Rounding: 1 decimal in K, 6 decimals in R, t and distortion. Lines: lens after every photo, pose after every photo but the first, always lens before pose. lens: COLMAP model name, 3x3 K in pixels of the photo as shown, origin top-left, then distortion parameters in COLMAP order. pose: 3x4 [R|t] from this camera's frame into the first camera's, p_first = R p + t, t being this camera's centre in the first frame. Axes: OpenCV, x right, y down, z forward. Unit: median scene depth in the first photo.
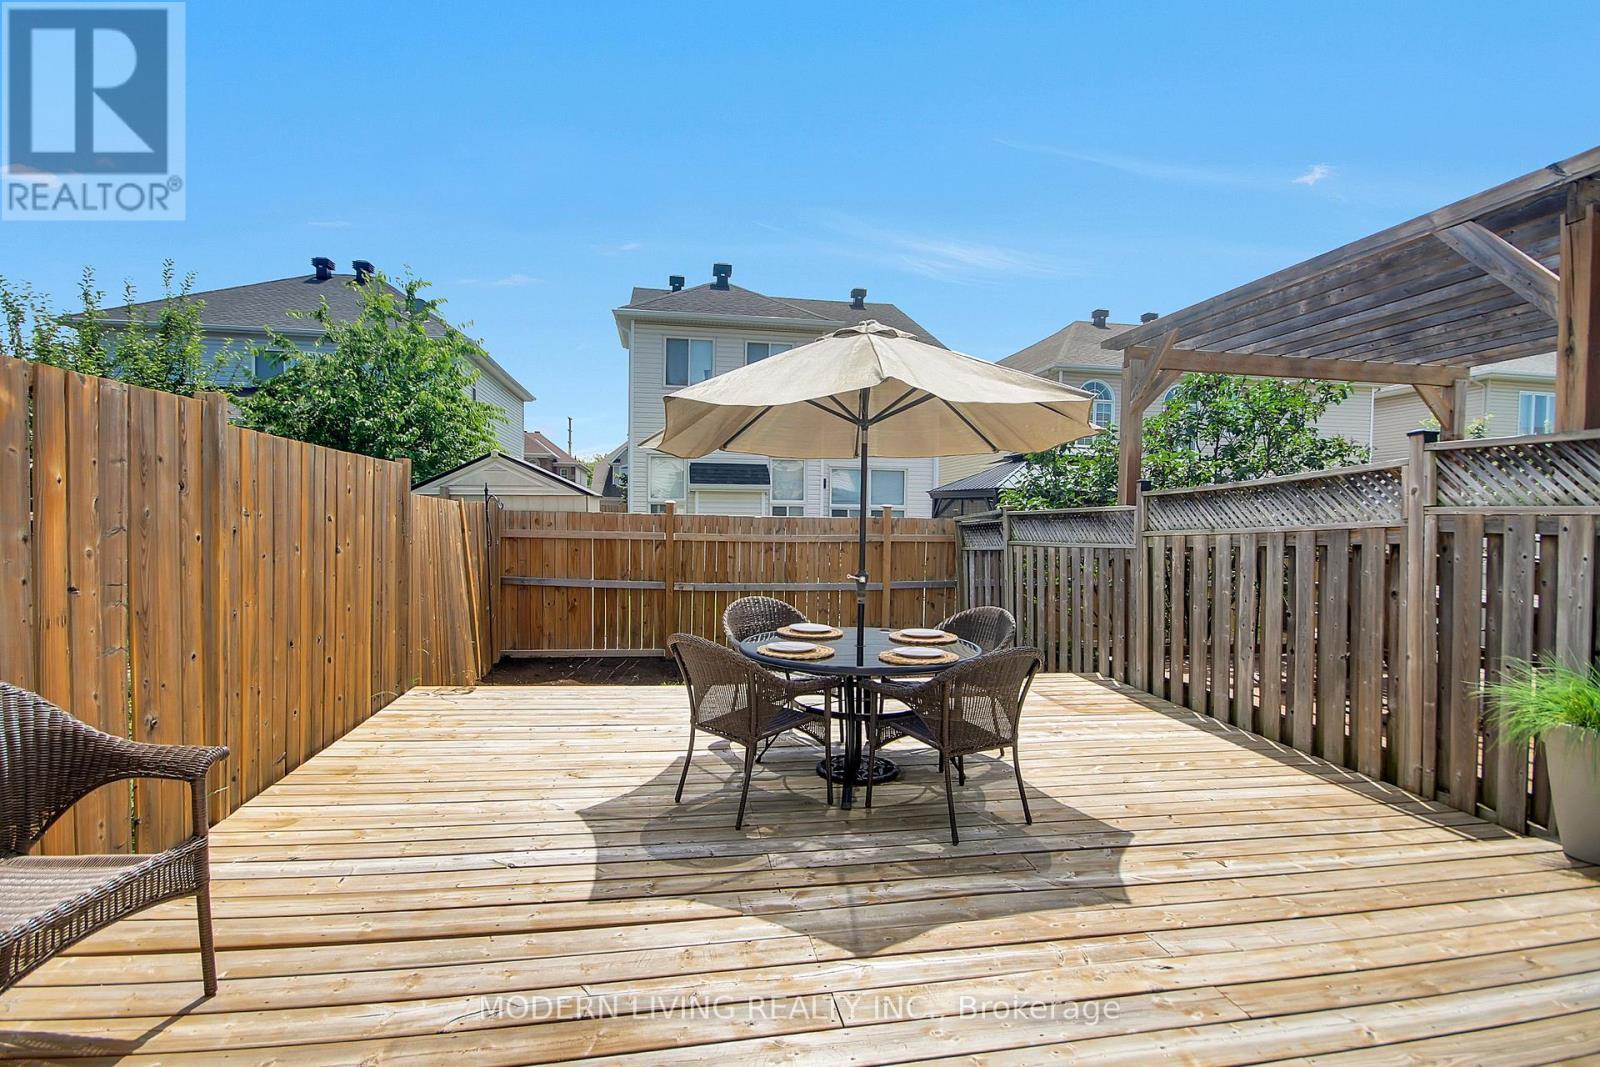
lens RADIAL K [[755.6, 0, 795.6], [0, 755.6, 541.0], [0, 0, 1]] dist [-0.004925, -0.000357]
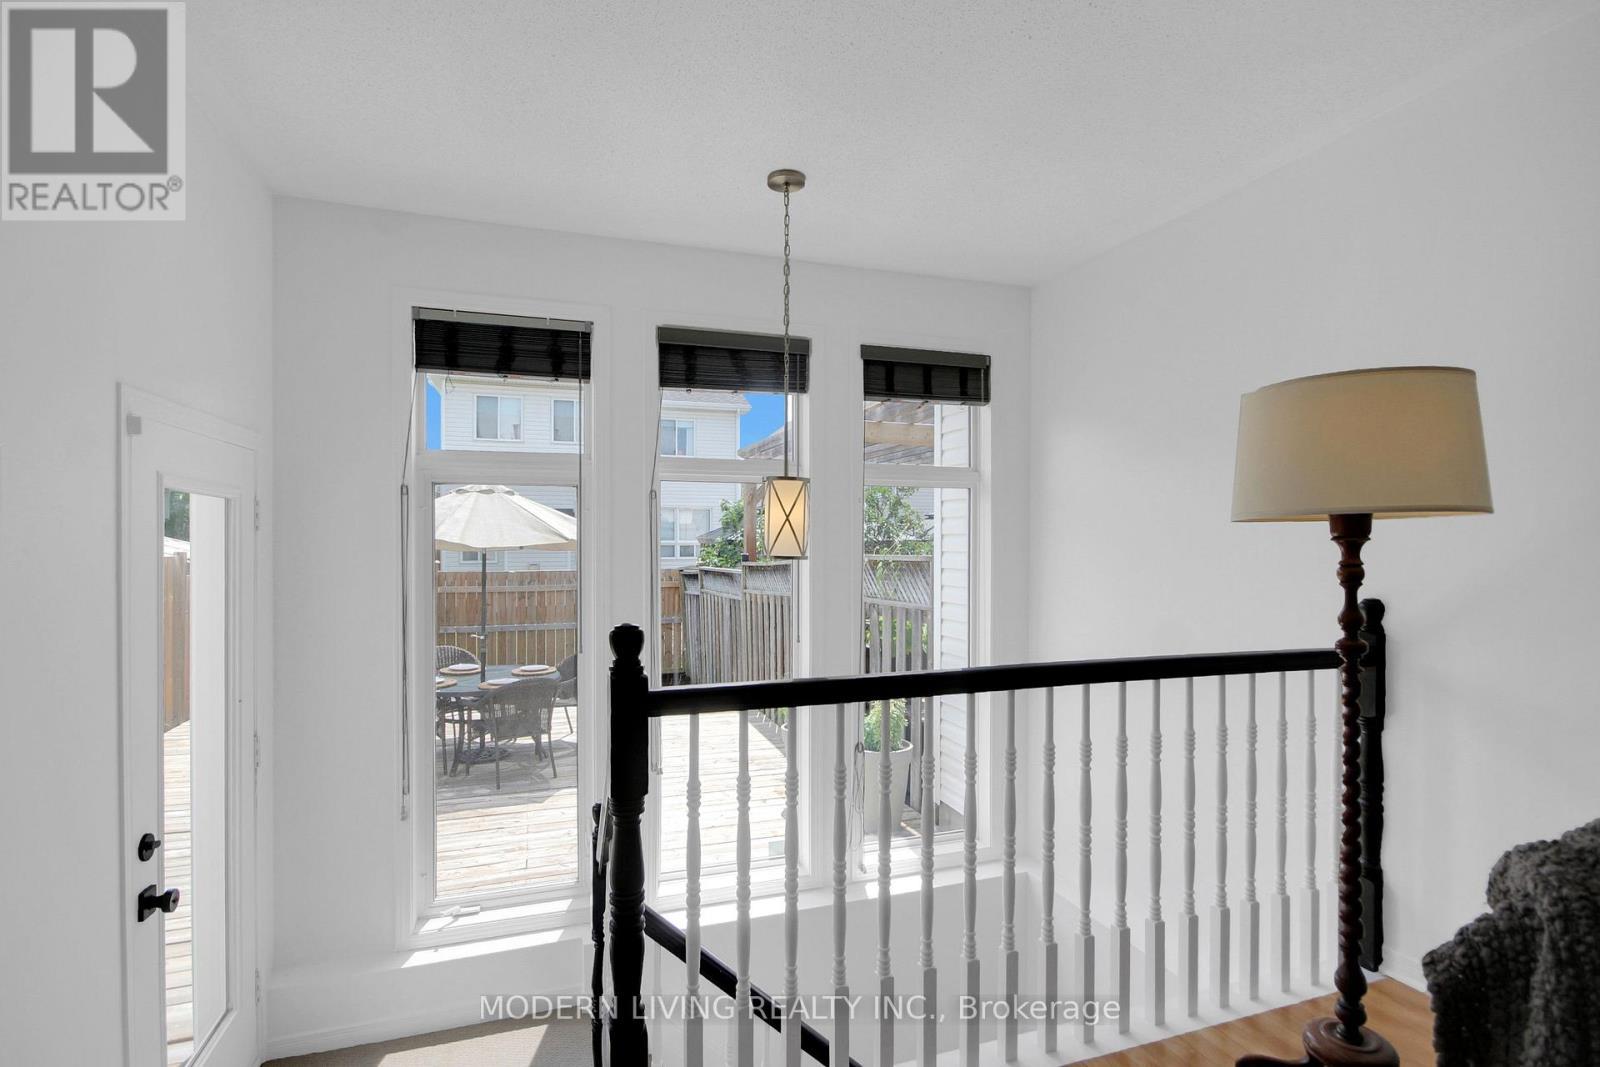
lens RADIAL K [[755.6, 0, 795.6], [0, 755.6, 541.0], [0, 0, 1]] dist [-0.004925, -0.000357]
pose [[0.986960, -0.011573, 0.160551, 0.356436], [0.015304, 0.999640, -0.022021, -0.080211], [-0.160239, 0.024191, 0.986782, -0.517201]]
